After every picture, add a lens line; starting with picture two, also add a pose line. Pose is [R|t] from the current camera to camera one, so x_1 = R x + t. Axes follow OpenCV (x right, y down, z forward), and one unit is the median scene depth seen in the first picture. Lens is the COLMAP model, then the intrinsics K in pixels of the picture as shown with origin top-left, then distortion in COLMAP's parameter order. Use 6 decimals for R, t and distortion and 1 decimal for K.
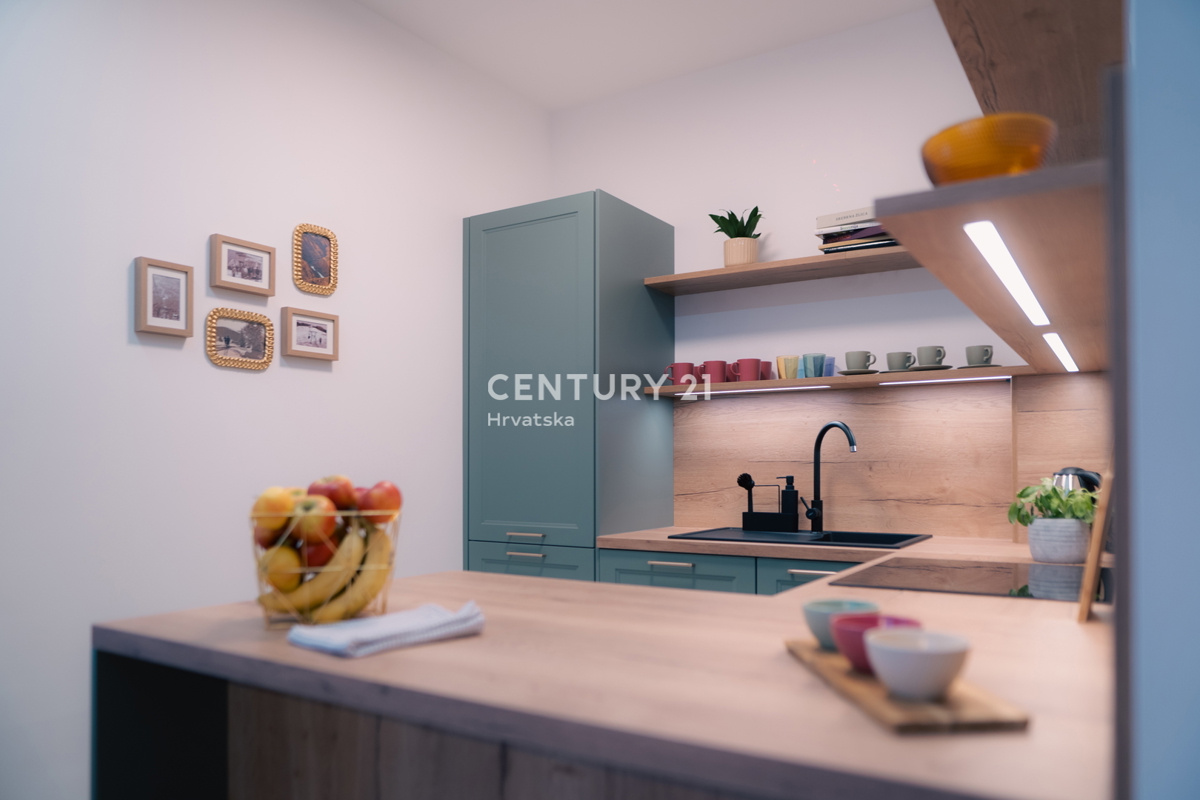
lens RADIAL K [[854.7, 0, 604.4], [0, 854.7, 463.6], [0, 0, 1]] dist [-0.044859, 0.003657]
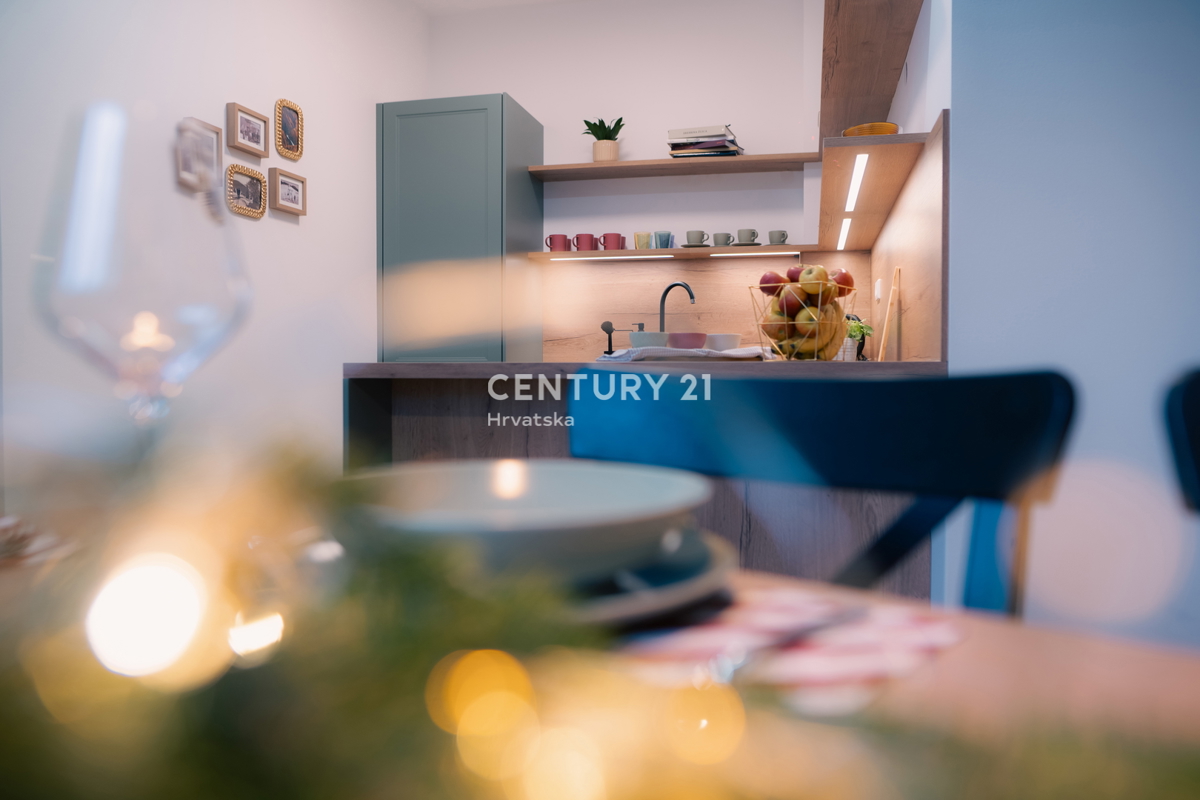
lens RADIAL K [[882.6, 0, 603.4], [0, 882.6, 405.8], [0, 0, 1]] dist [-0.051097, 0.002917]
pose [[0.946118, -0.009732, 0.323676, -0.326449], [-0.005051, 0.998983, 0.044799, 0.093487], [-0.323783, -0.044019, 0.945107, -0.333068]]
